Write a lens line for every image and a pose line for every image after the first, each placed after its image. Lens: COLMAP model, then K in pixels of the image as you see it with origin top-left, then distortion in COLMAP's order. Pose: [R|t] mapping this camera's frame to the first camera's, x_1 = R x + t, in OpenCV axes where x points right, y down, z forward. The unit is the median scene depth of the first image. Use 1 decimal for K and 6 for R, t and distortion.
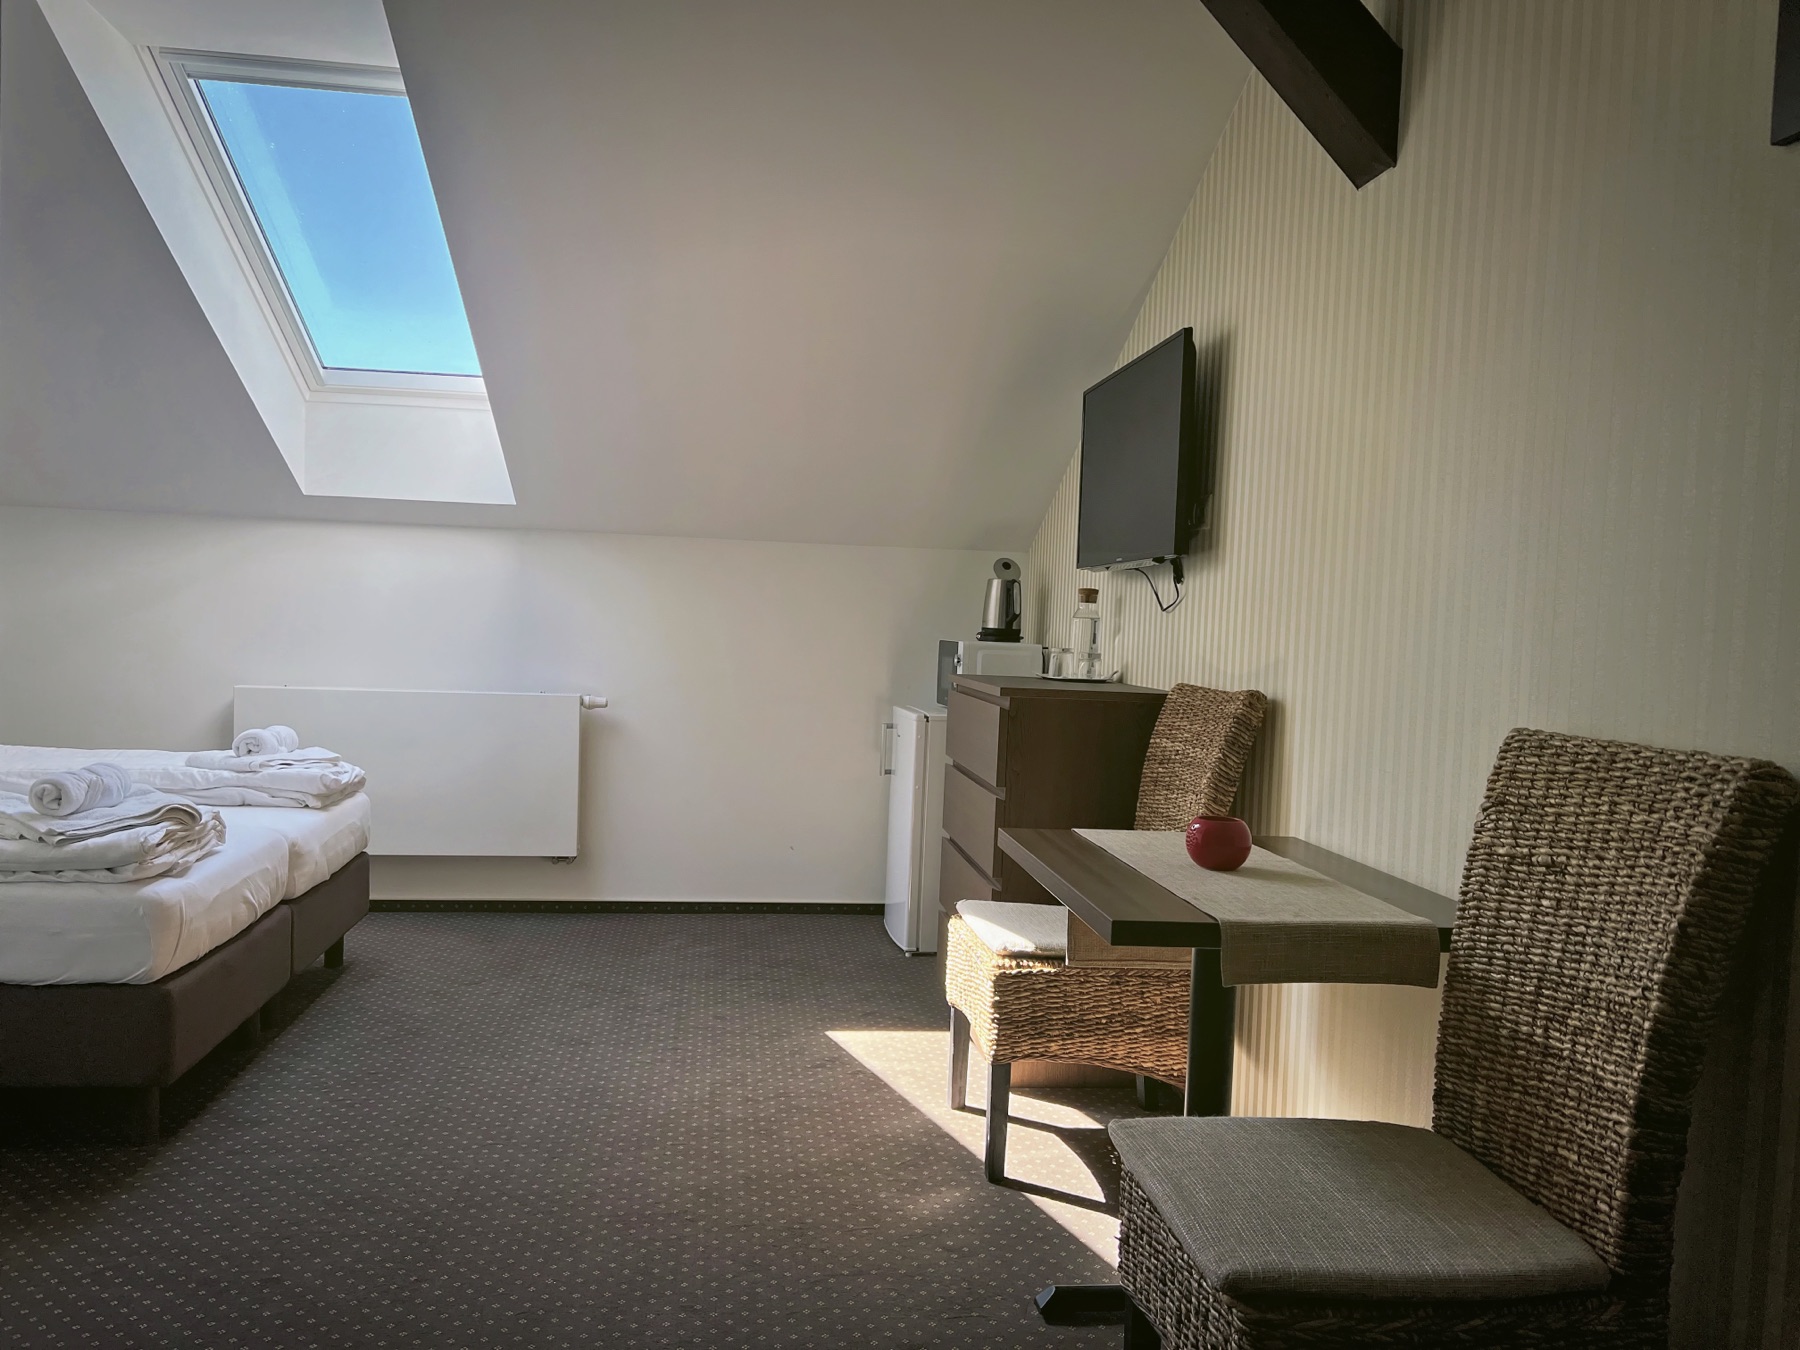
lens RADIAL K [[1365.1, 0, 899.2], [0, 1365.1, 670.7], [0, 0, 1]] dist [0.019884, 0.001728]
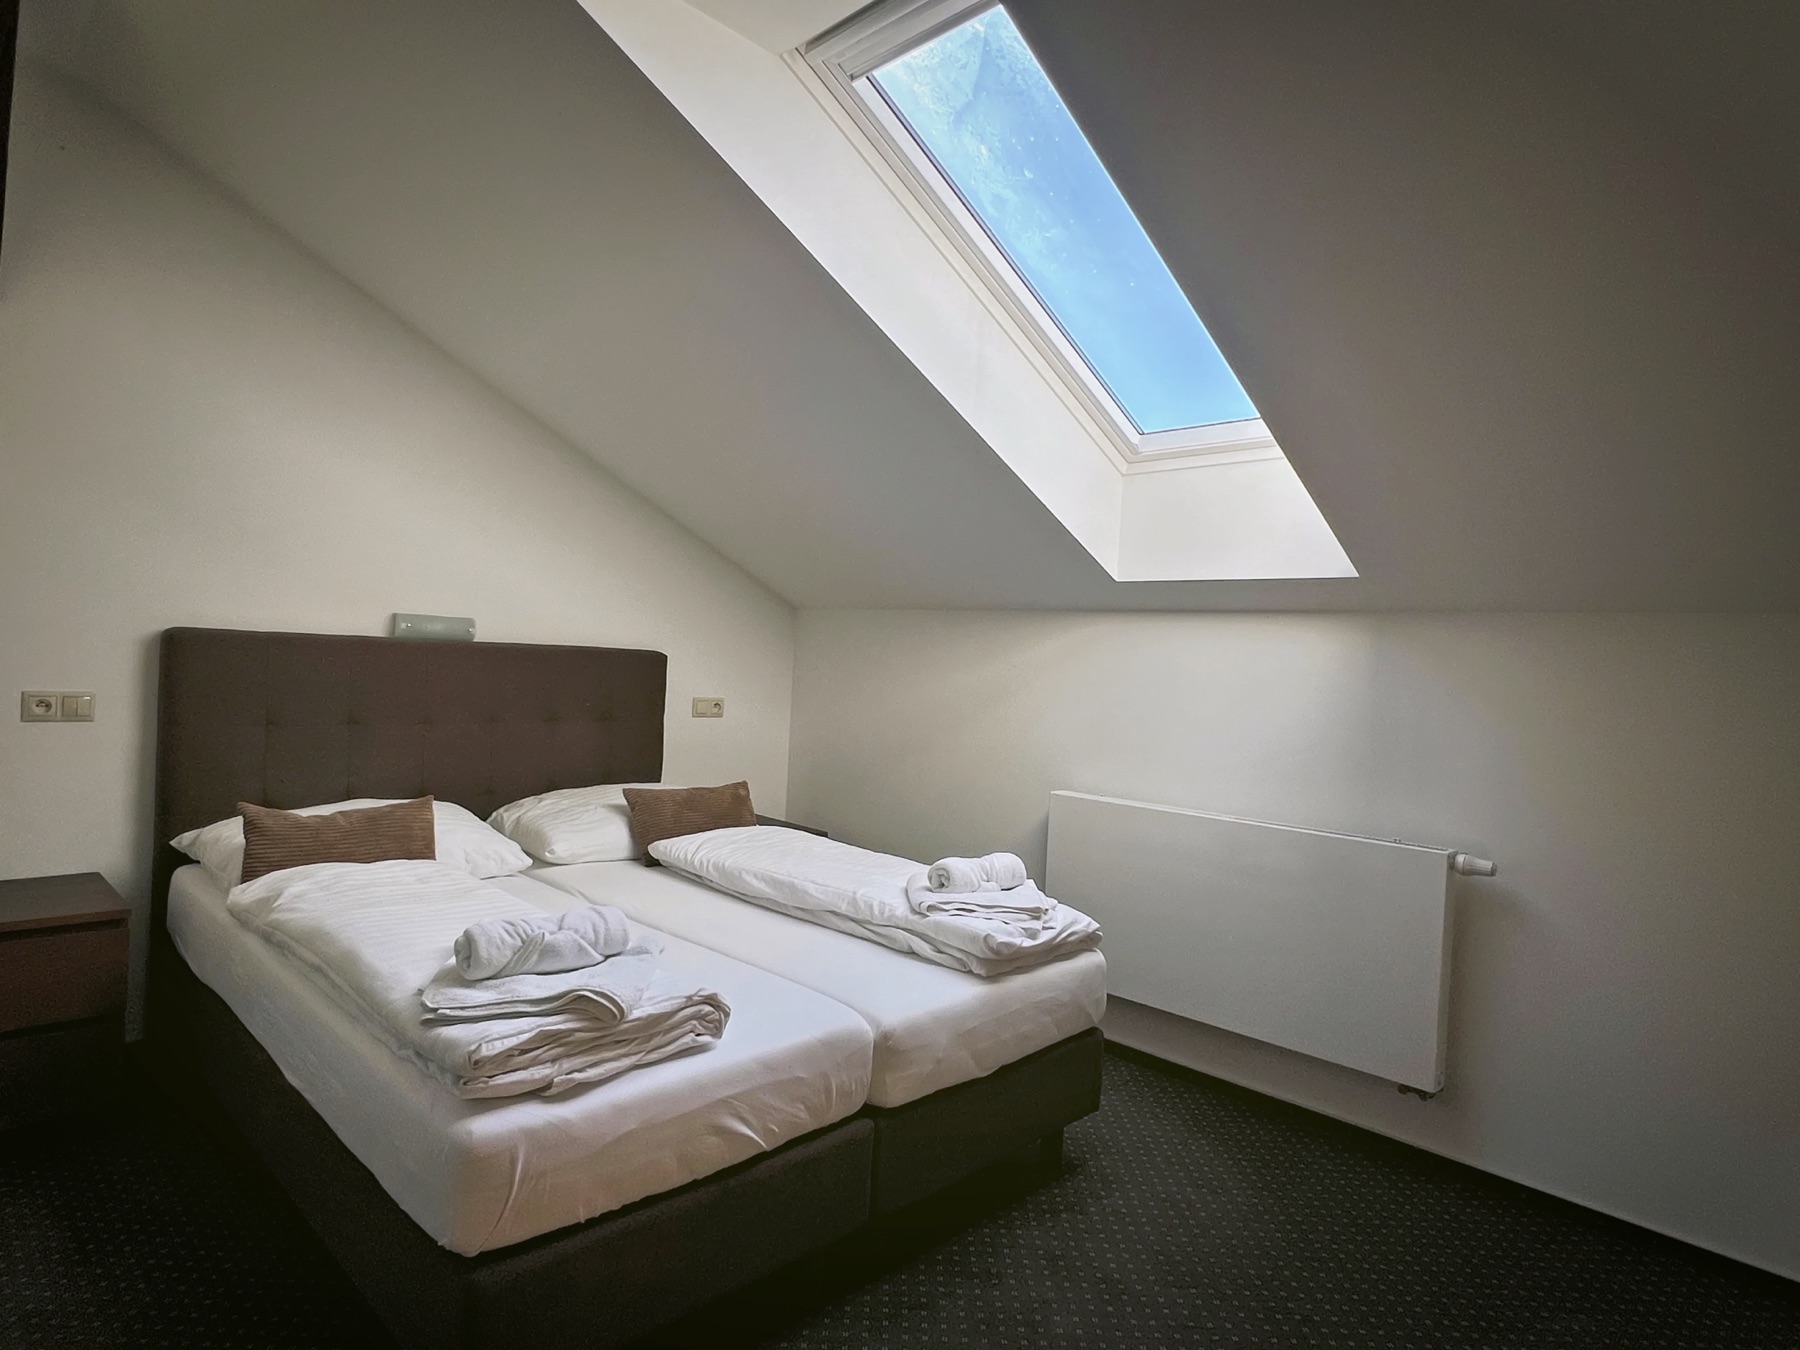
lens RADIAL K [[1012.4, 0, 884.2], [0, 1012.4, 681.1], [0, 0, 1]] dist [-0.004549, 0.001101]
pose [[0.604859, 0.011187, -0.796254, -0.009256], [-0.059218, 0.997765, -0.030965, -0.043443], [0.794127, 0.065882, 0.604170, 0.599912]]
